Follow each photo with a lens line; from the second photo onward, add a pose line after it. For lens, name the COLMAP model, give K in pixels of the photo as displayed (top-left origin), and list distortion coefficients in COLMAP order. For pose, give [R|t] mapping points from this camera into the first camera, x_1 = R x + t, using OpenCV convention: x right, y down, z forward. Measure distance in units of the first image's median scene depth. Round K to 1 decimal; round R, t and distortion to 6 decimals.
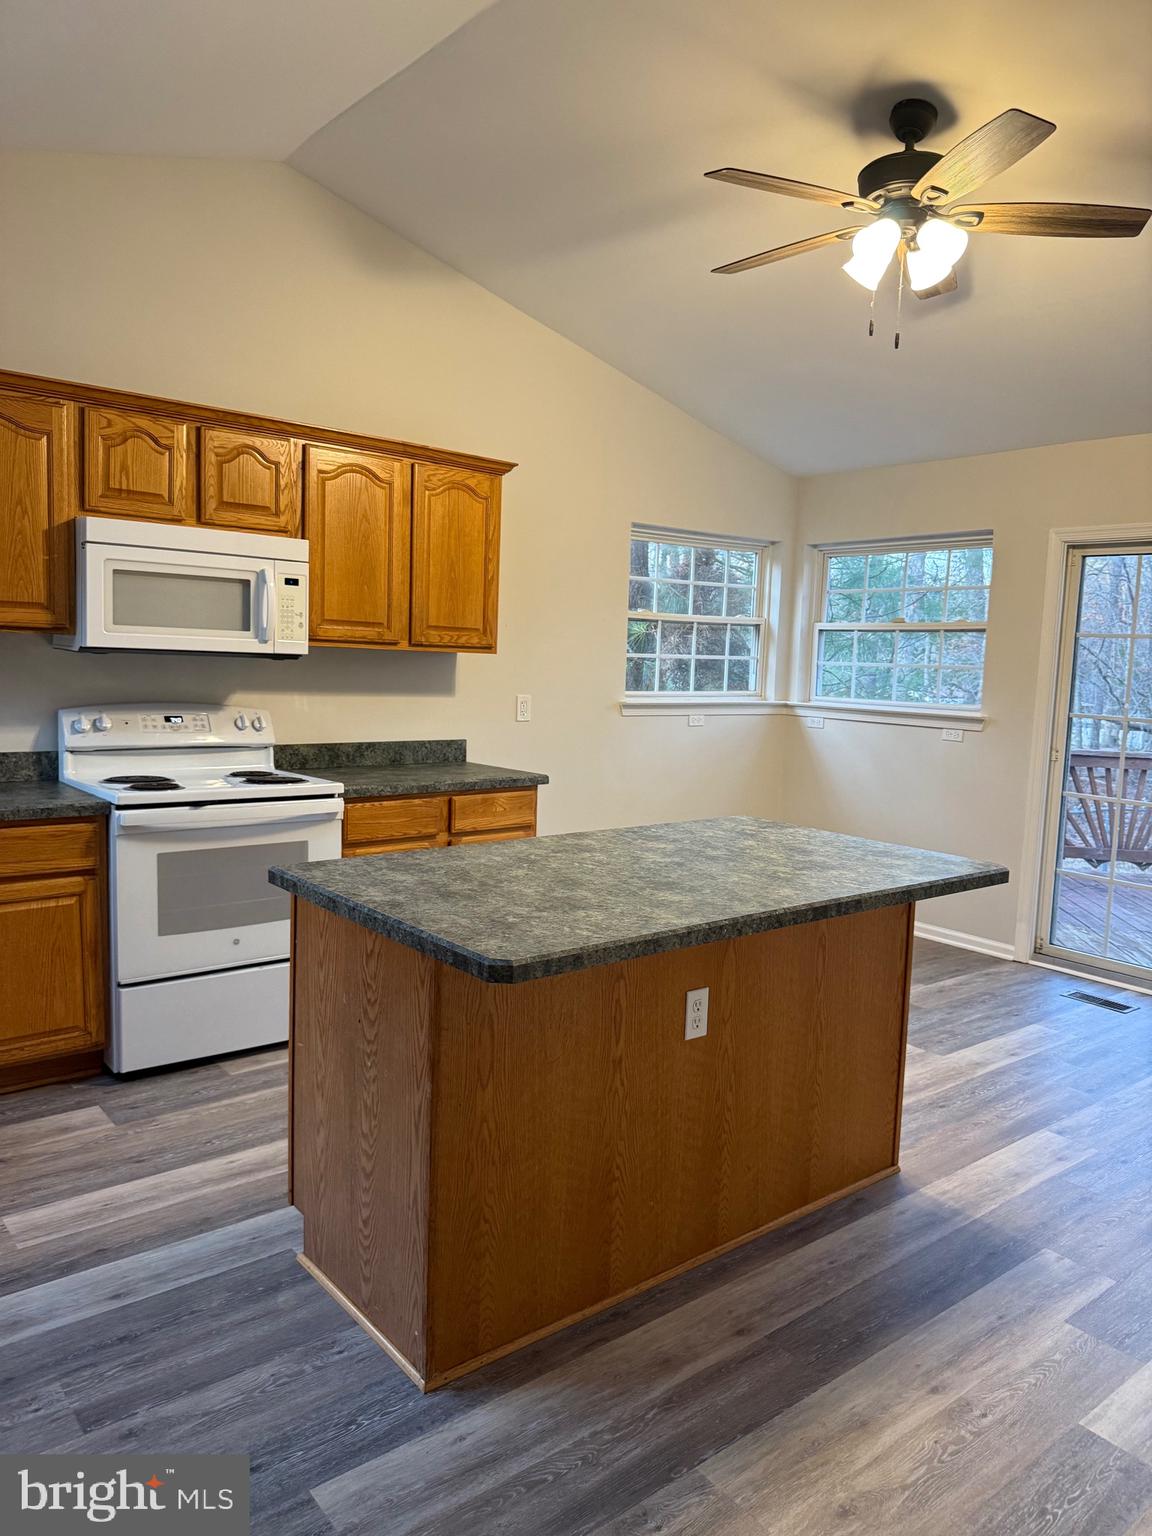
lens RADIAL K [[1090.1, 0, 578.1], [0, 1090.1, 771.6], [0, 0, 1]] dist [0.043523, -0.070102]
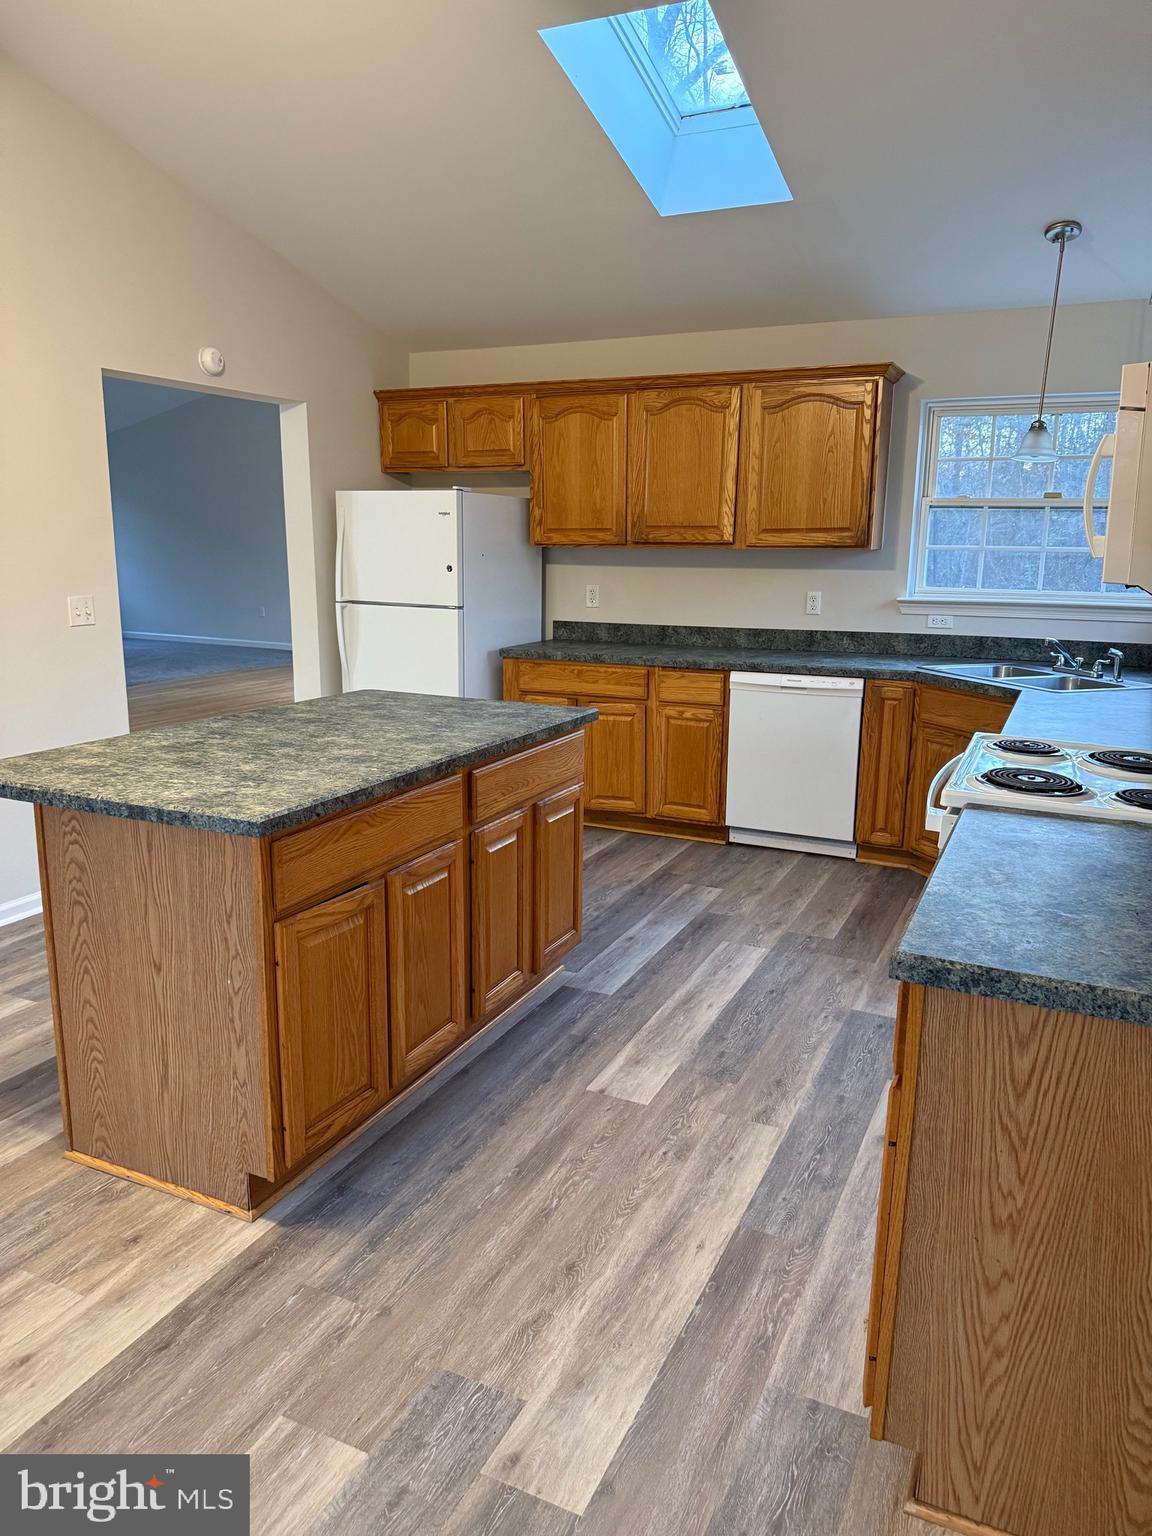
lens RADIAL K [[1072.0, 0, 576.9], [0, 1072.0, 764.3], [0, 0, 1]] dist [0.095823, -0.155840]
pose [[-0.898562, 0.046875, -0.436337, 0.252844], [-0.089881, 0.953544, 0.287532, -0.173287], [0.429544, 0.297583, -0.852605, 1.568857]]
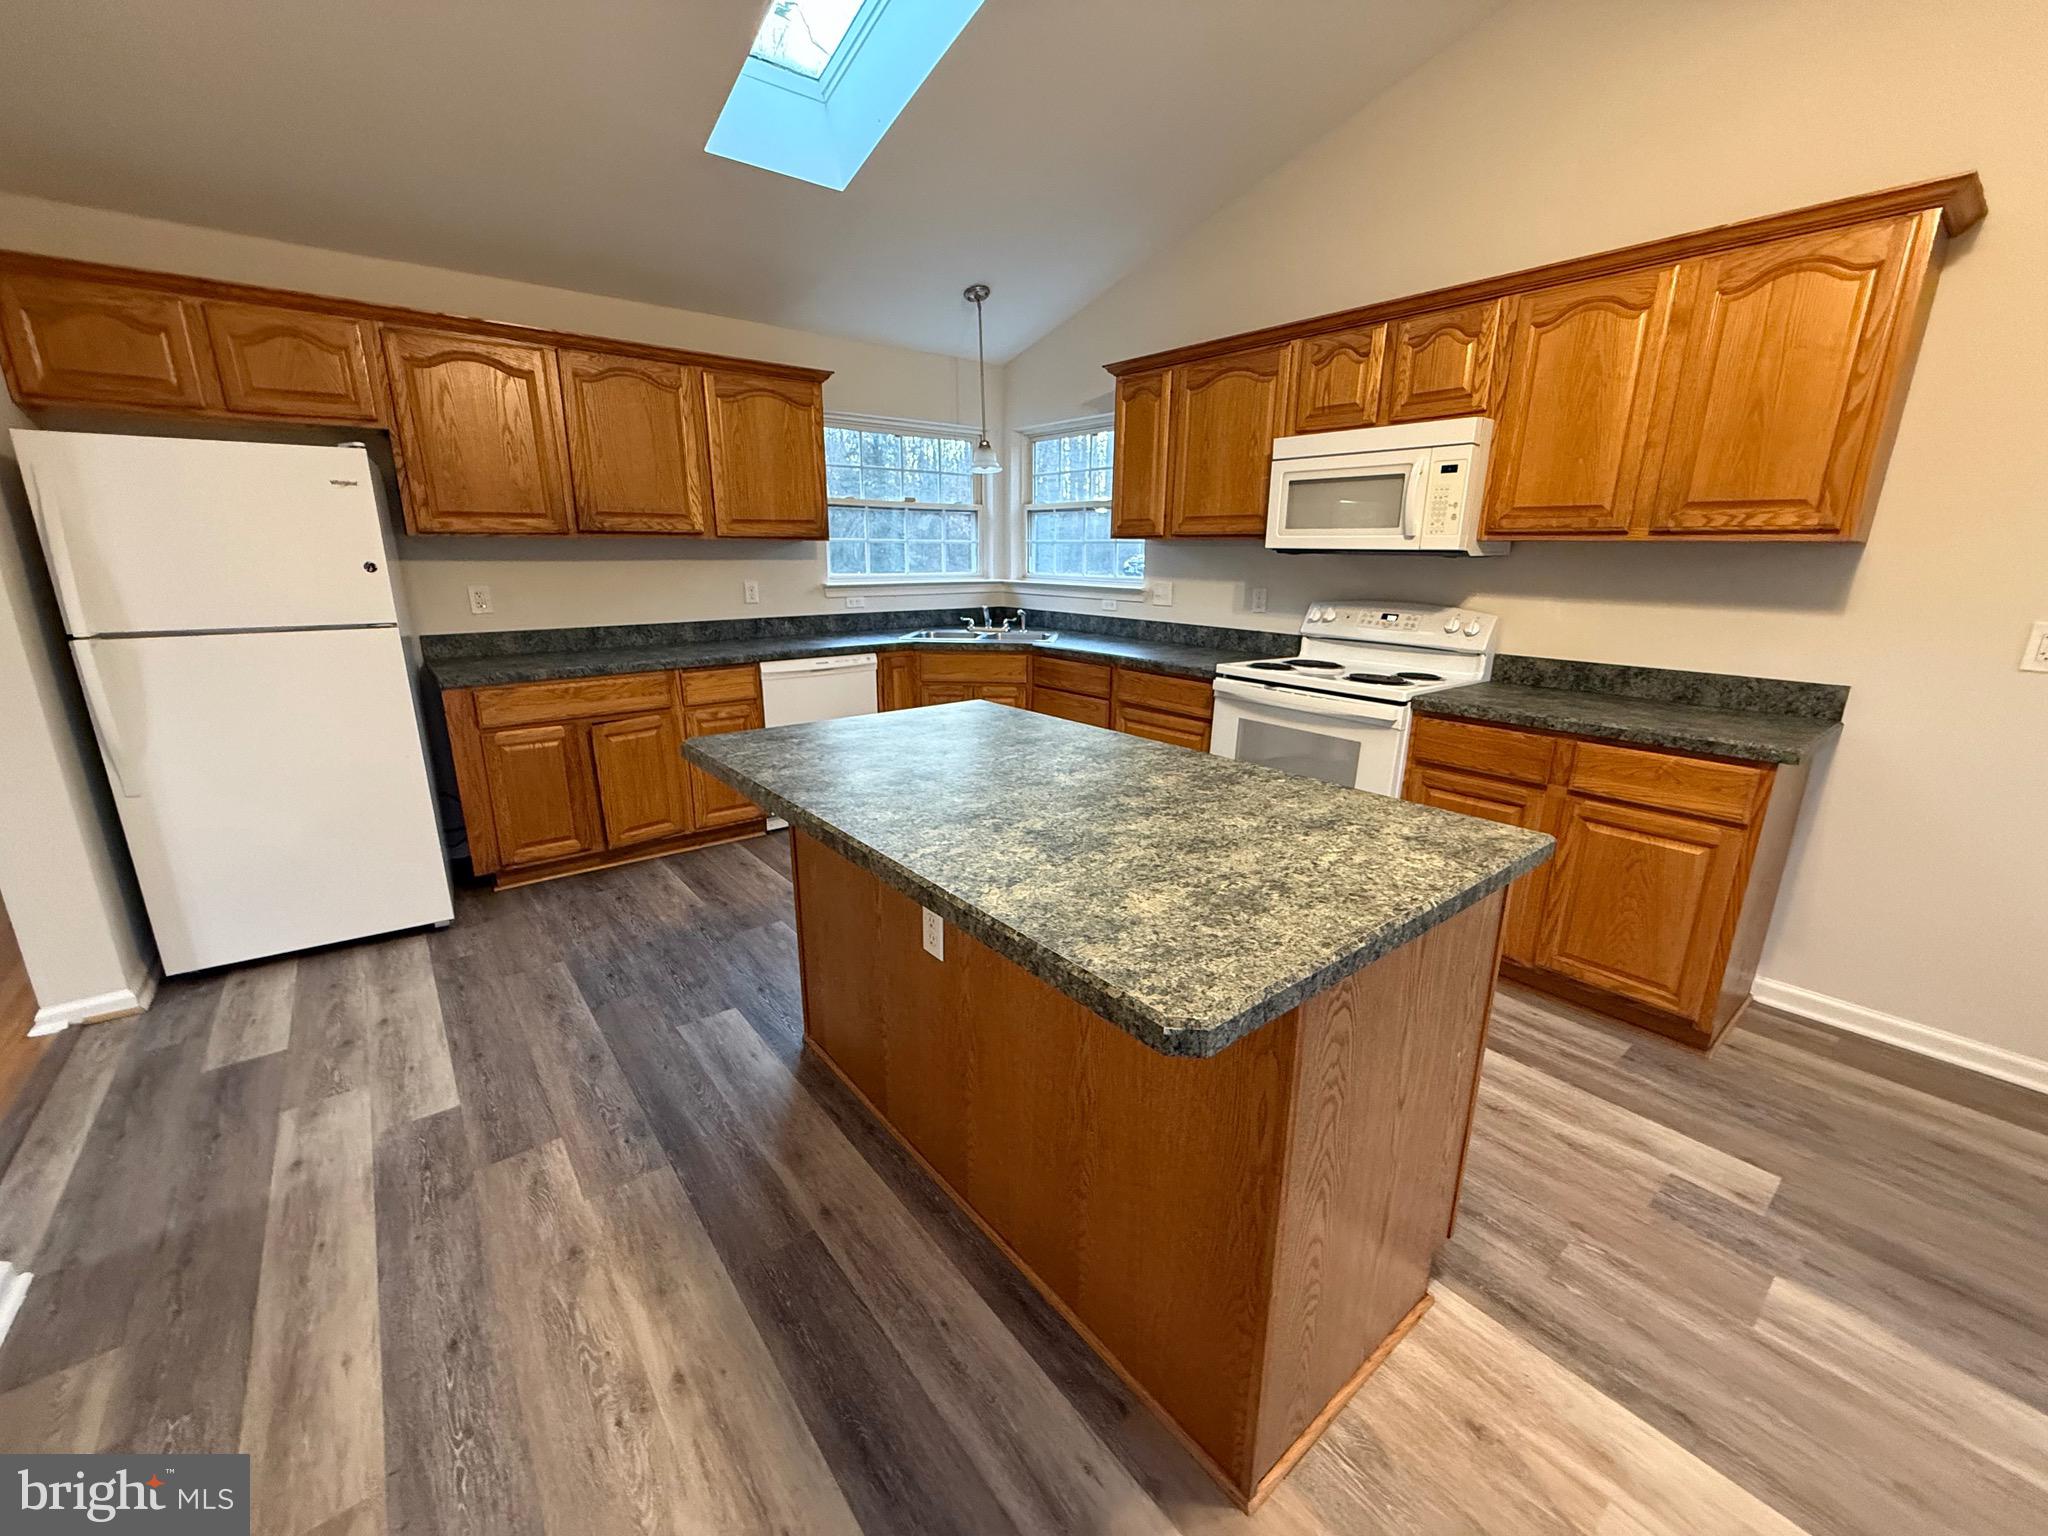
lens RADIAL K [[813.0, 0, 1018.8], [0, 813.0, 768.1], [0, 0, 1]] dist [-0.005595, 0.002194]
pose [[-0.009211, 0.224928, -0.974332, 0.516182], [-0.117844, 0.967339, 0.224427, -0.046170], [0.992989, 0.116886, 0.017596, 0.739287]]
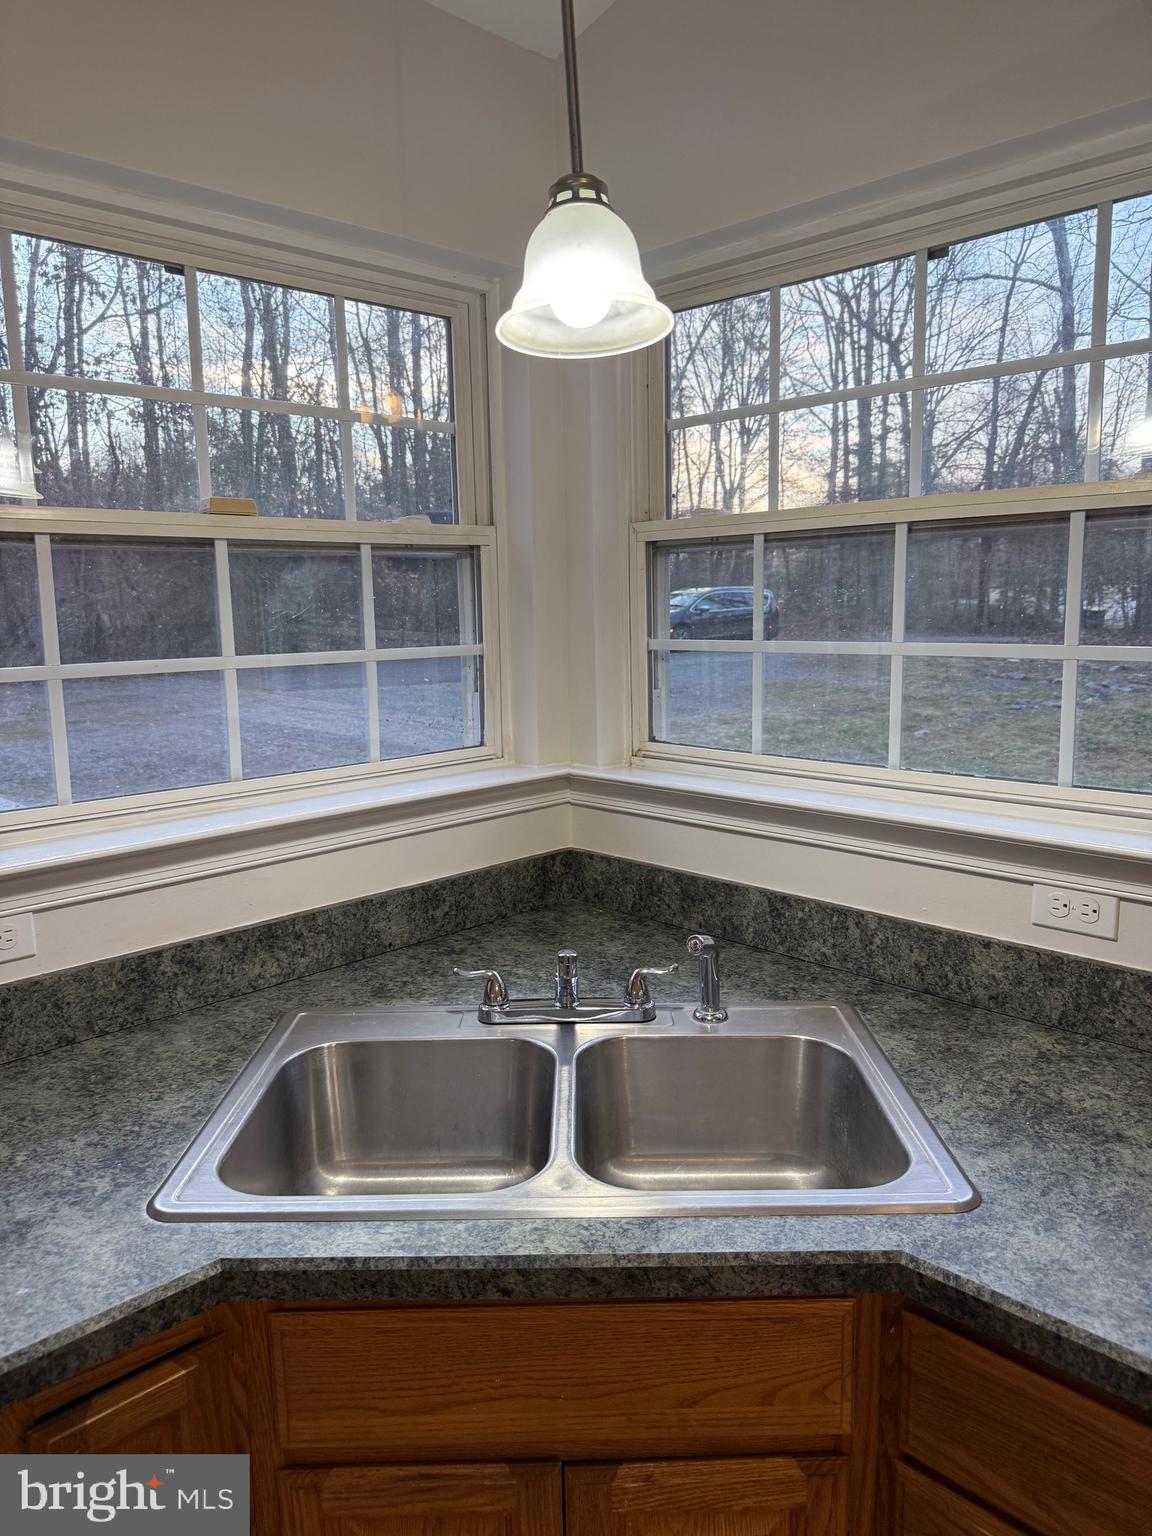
lens RADIAL K [[1078.1, 0, 576.0], [0, 1078.1, 768.0], [0, 0, 1]] dist [0.064848, -0.103329]
pose [[0.099109, 0.119465, -0.987879, -0.421173], [-0.088259, 0.989910, 0.110856, -0.107477], [0.991155, 0.076202, 0.108653, 0.634488]]
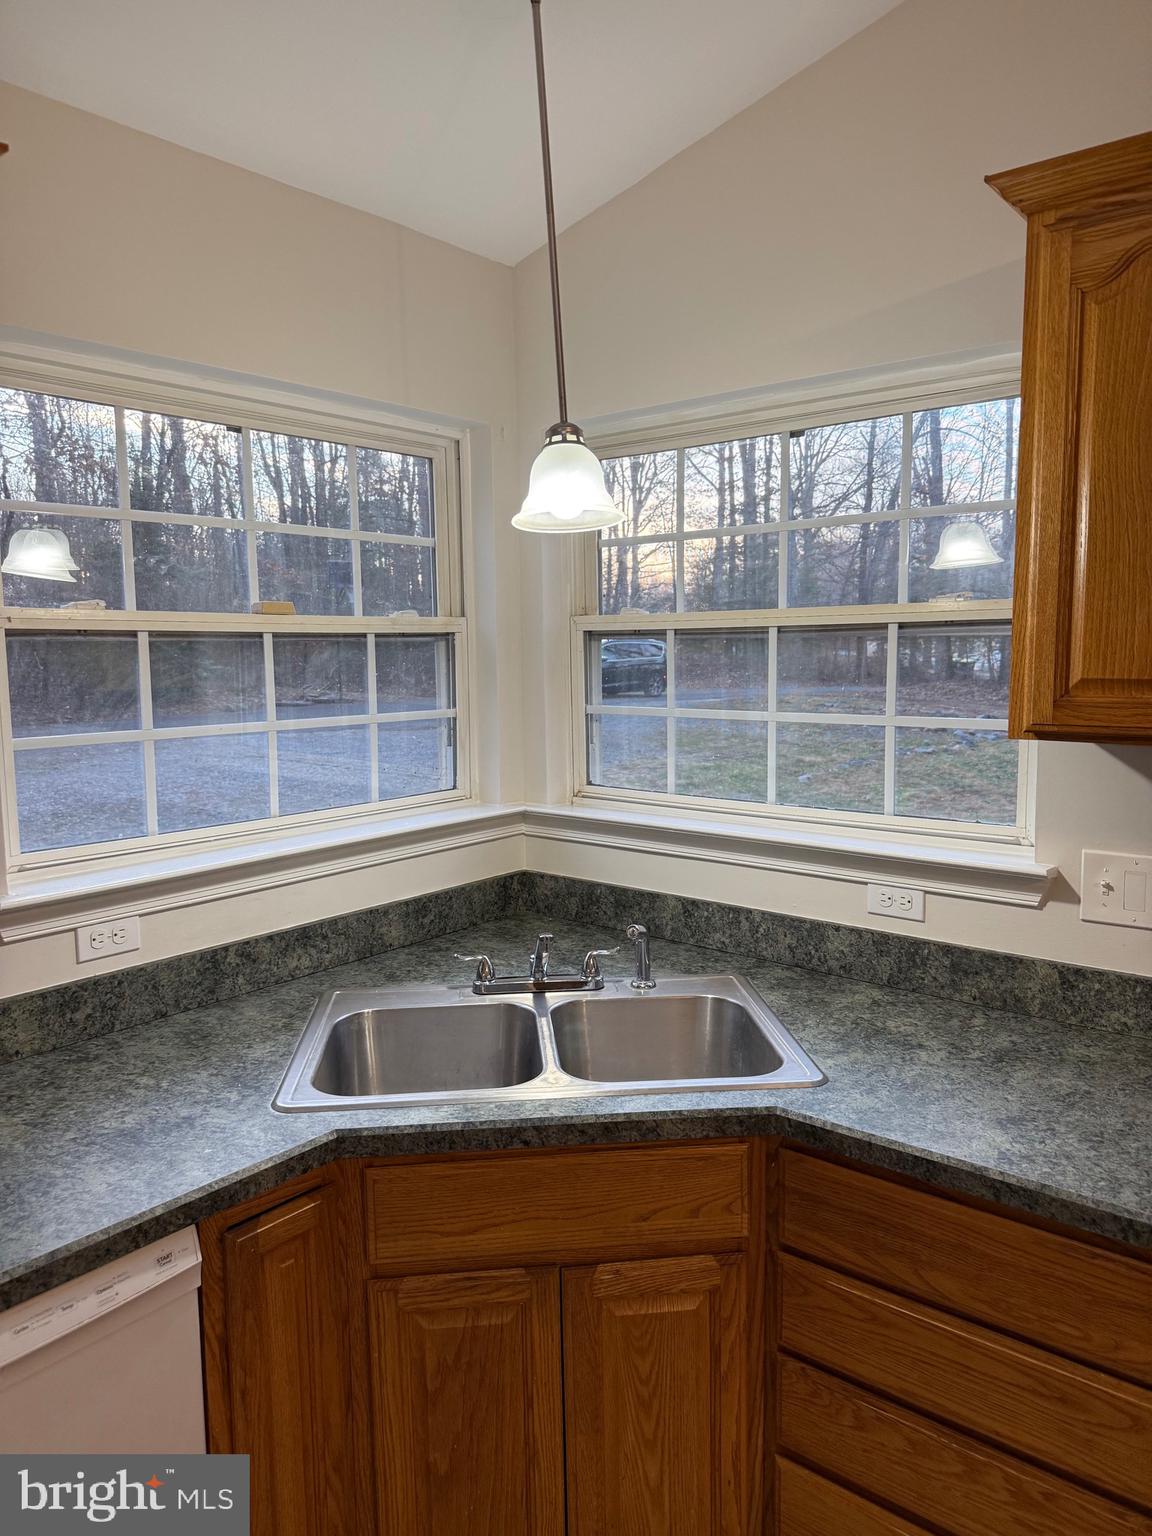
lens RADIAL K [[1072.0, 0, 576.9], [0, 1072.0, 764.3], [0, 0, 1]] dist [0.095823, -0.155840]
pose [[0.195064, 0.073311, -0.978047, -0.269738], [-0.090981, 0.994255, 0.056380, -0.116293], [0.976561, 0.077986, 0.200614, 0.578709]]
